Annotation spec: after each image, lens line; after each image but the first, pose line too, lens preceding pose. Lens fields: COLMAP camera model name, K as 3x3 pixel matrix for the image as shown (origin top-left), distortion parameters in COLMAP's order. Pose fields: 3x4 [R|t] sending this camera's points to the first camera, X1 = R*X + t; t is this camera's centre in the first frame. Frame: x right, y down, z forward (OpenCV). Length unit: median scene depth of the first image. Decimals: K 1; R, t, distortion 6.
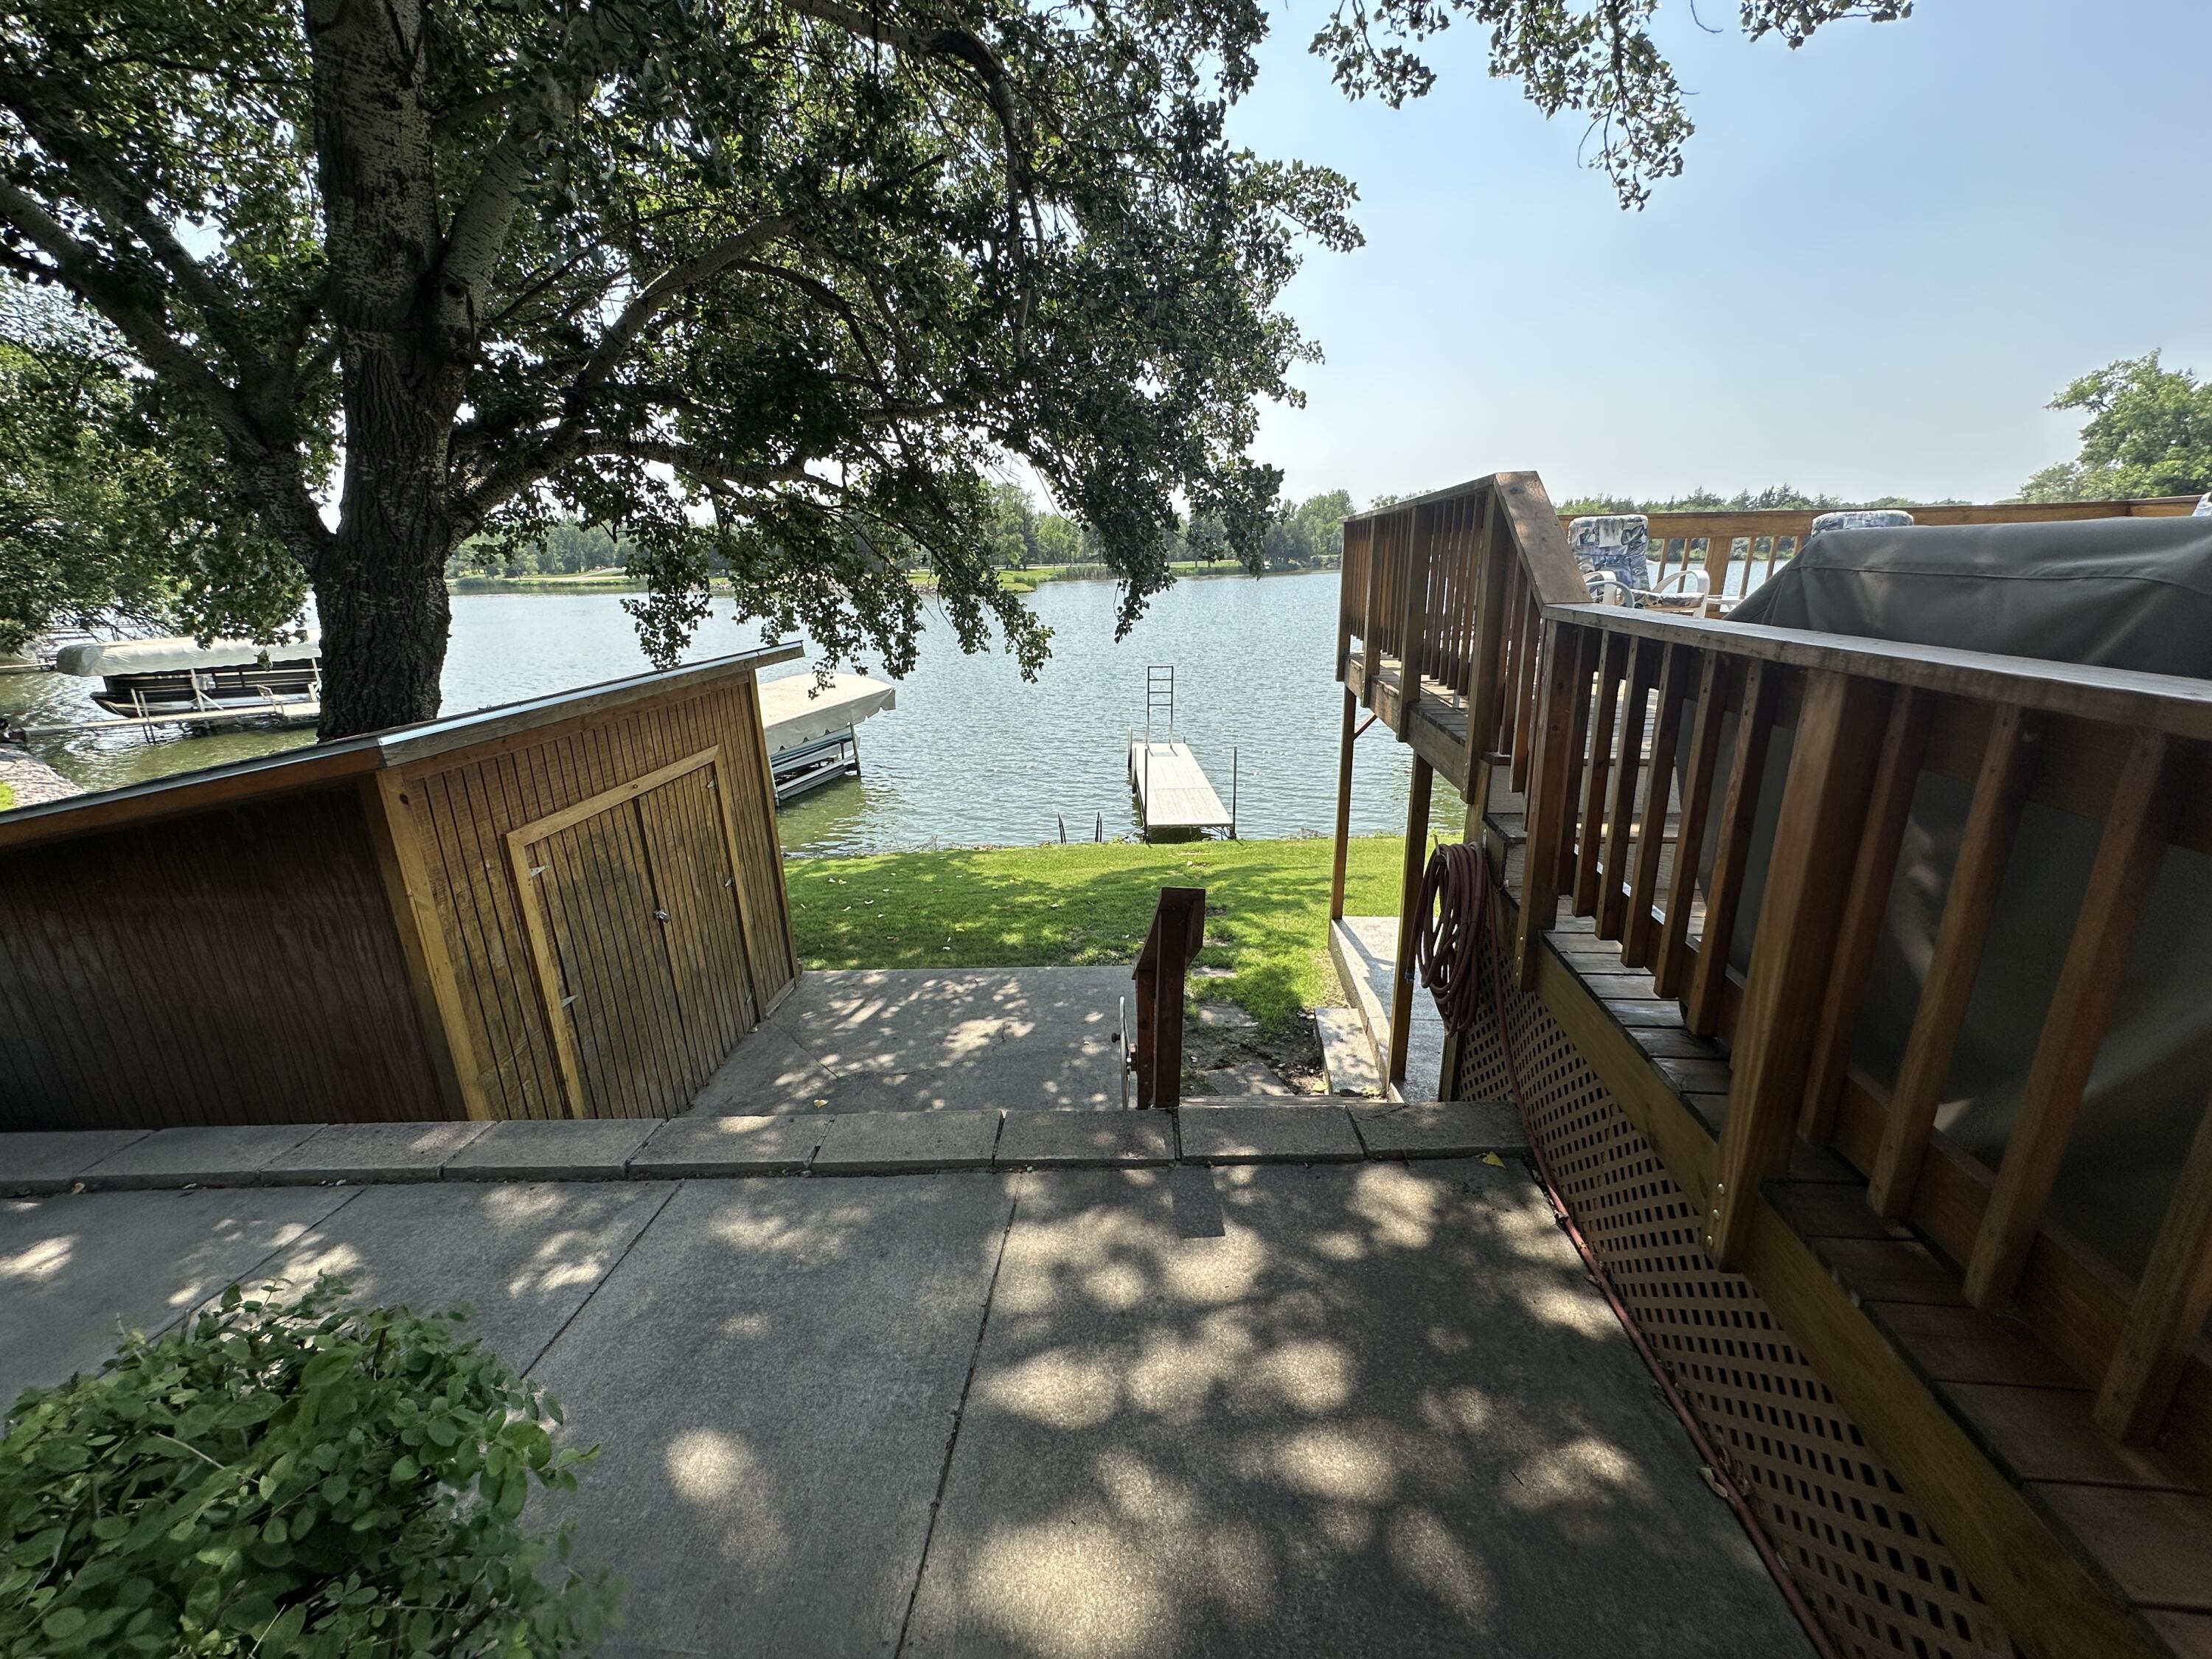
lens RADIAL K [[881.7, 0, 1117.2], [0, 881.7, 832.2], [0, 0, 1]] dist [-0.002510, 0.000545]
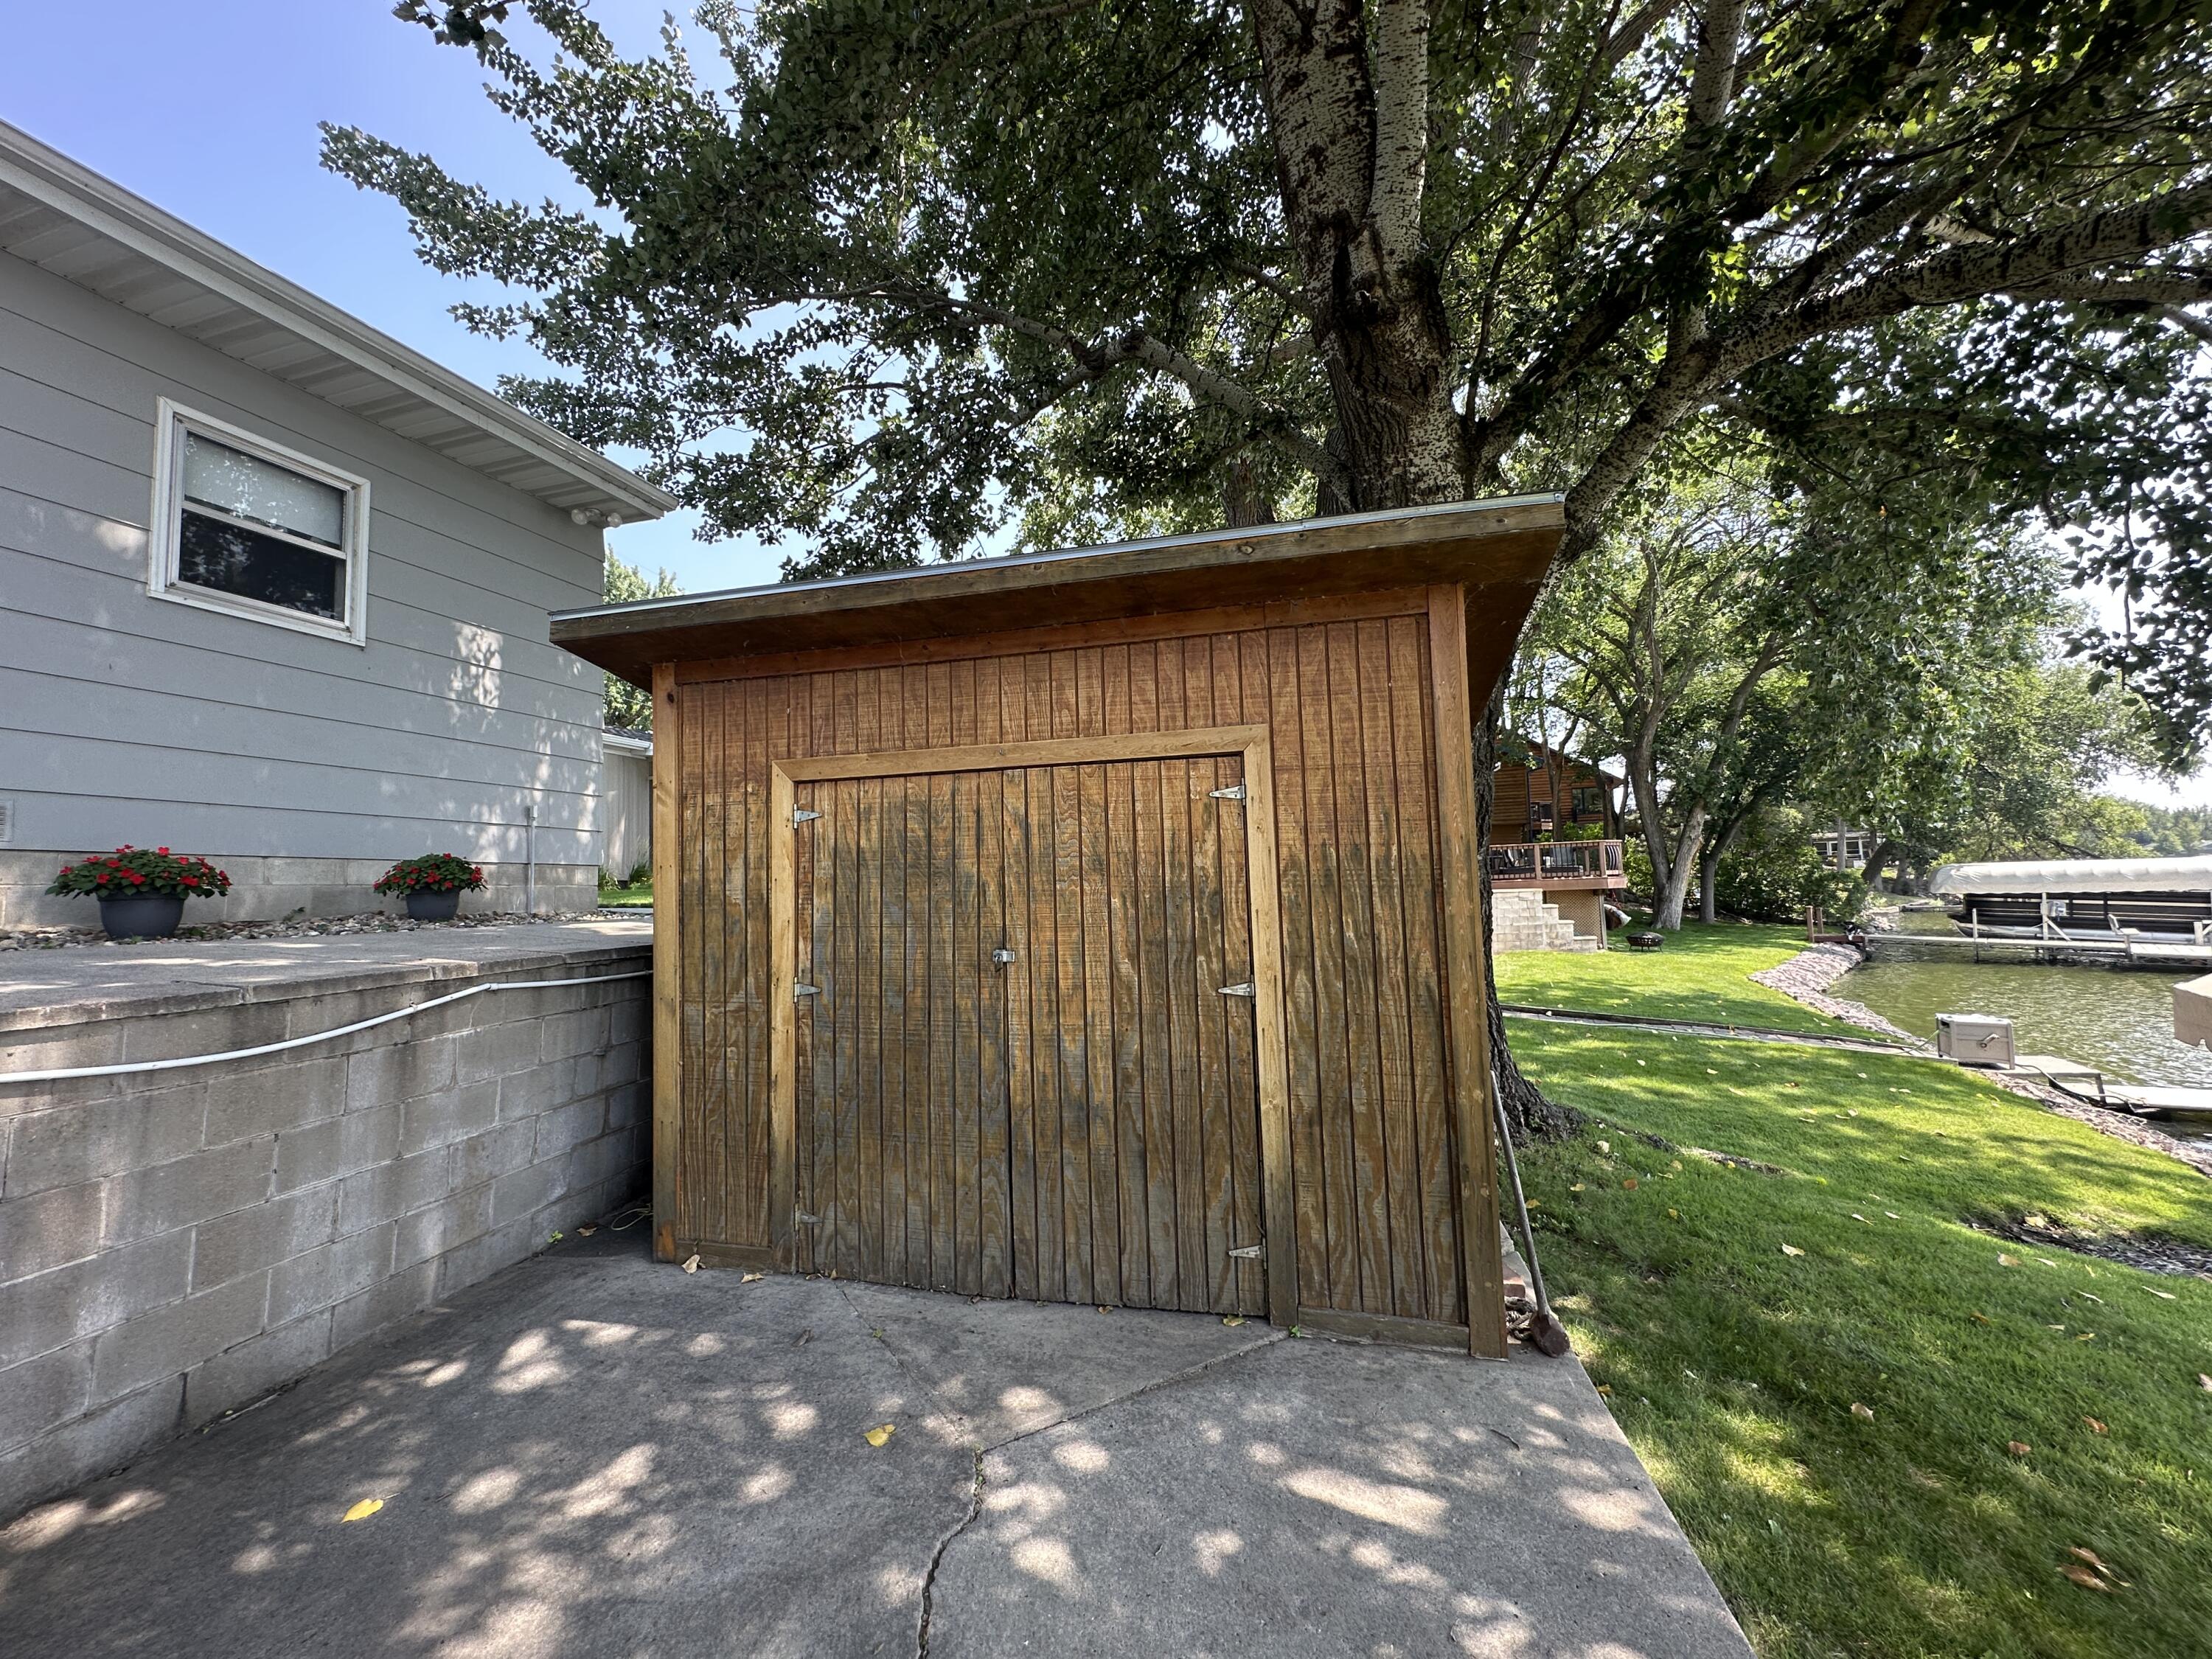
lens RADIAL K [[881.7, 0, 1100.6], [0, 881.7, 815.3], [0, 0, 1]] dist [-0.002510, 0.000545]
pose [[-0.189236, -0.056480, -0.980306, 0.018591], [-0.262767, 0.964847, -0.004866, -0.004277], [0.946120, 0.256671, -0.197425, 0.252563]]
